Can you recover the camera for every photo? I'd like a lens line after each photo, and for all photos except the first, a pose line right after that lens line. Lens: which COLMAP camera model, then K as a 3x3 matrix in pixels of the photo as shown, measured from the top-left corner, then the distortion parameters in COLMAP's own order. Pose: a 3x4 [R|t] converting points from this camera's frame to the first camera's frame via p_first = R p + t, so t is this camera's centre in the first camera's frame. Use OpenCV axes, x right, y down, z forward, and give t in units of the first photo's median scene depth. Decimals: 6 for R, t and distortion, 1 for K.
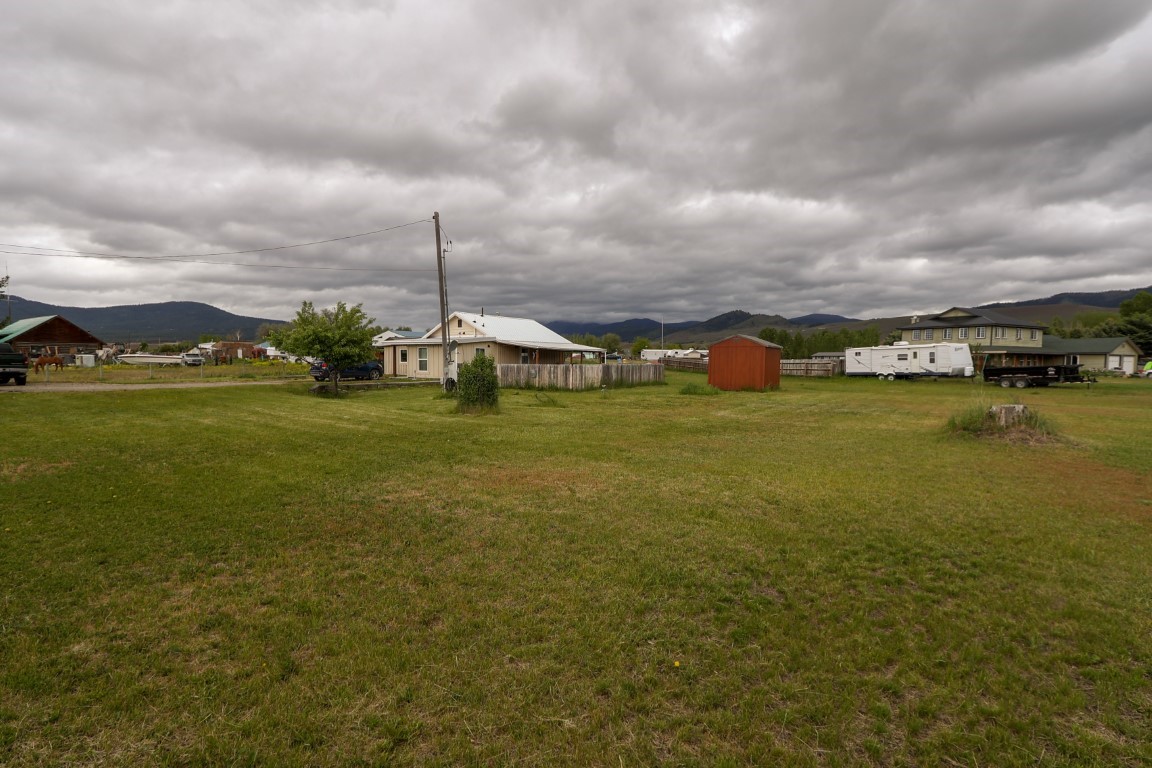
lens RADIAL K [[526.7, 0, 572.0], [0, 526.7, 397.3], [0, 0, 1]] dist [-0.015349, 0.000817]
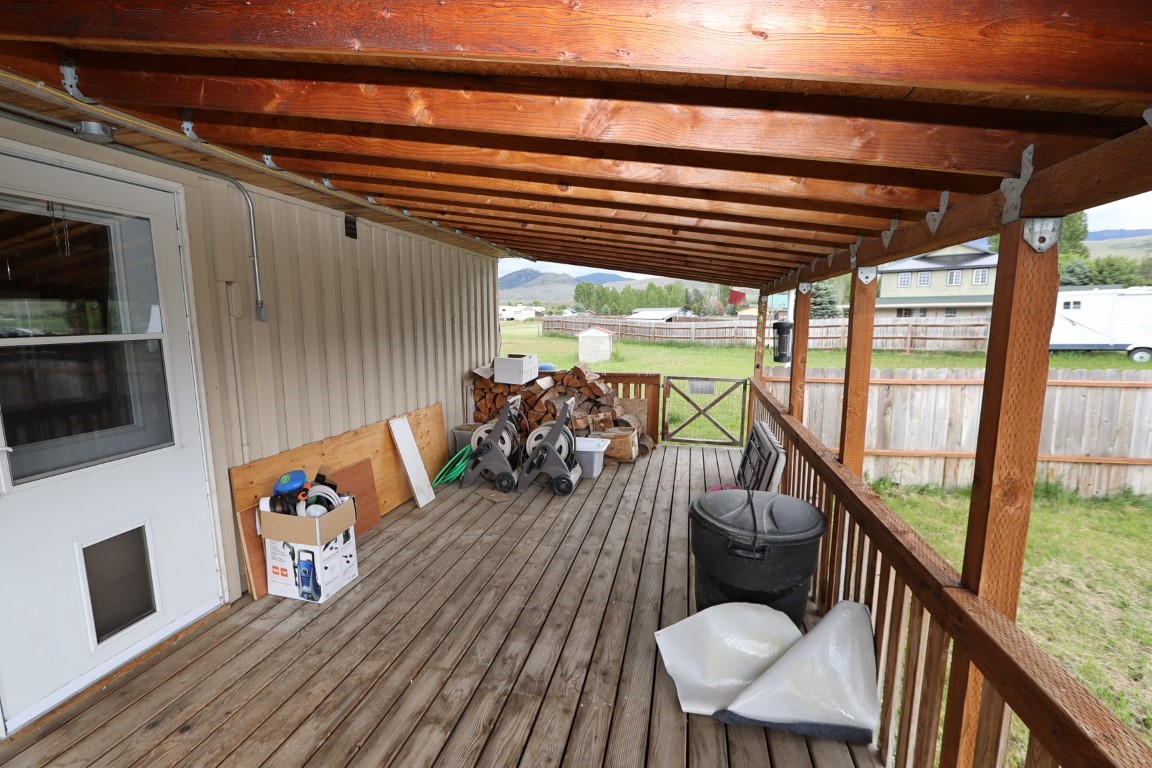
lens RADIAL K [[526.7, 0, 572.0], [0, 526.7, 397.3], [0, 0, 1]] dist [-0.015349, 0.000817]
pose [[0.927732, -0.070924, 0.366447, -0.049299], [0.042020, 0.995385, 0.086270, -0.061011], [-0.370875, -0.064638, 0.926431, 0.749965]]
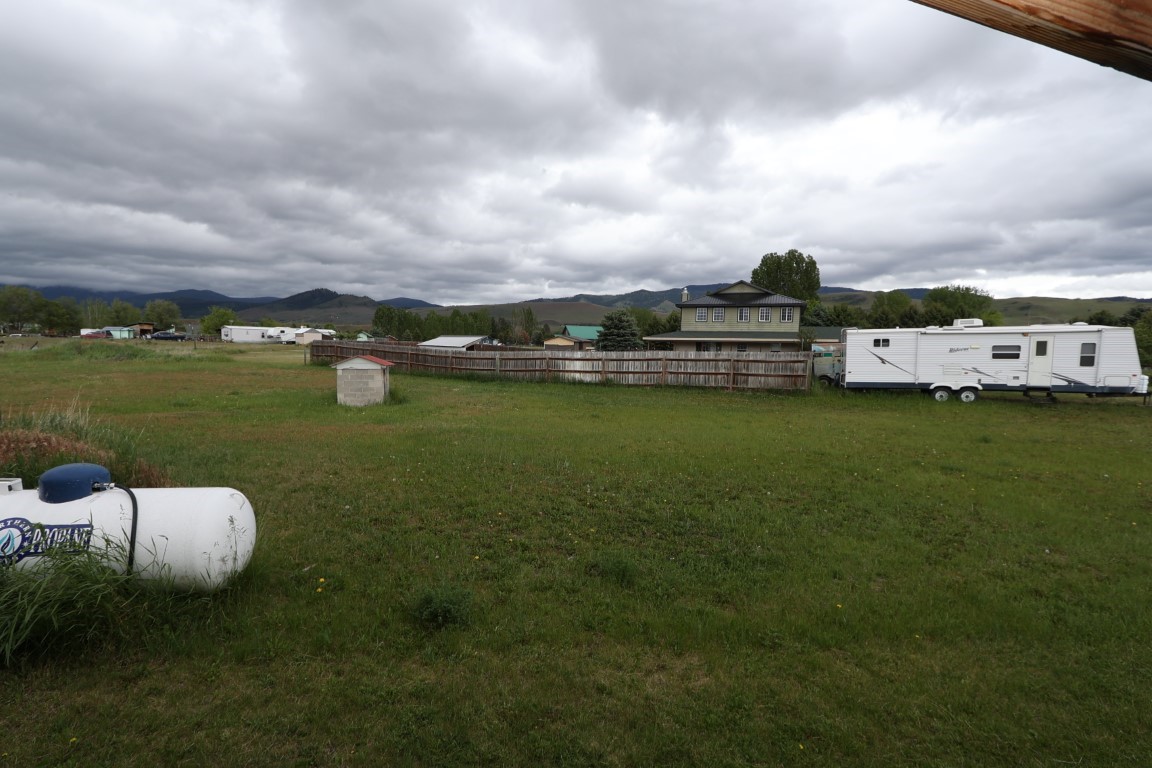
lens RADIAL K [[526.7, 0, 572.0], [0, 526.7, 397.3], [0, 0, 1]] dist [-0.015349, 0.000817]
pose [[0.737827, -0.058401, 0.672459, 0.036076], [0.035203, 0.998224, 0.048067, -0.068466], [-0.674072, -0.011793, 0.738572, 0.867626]]
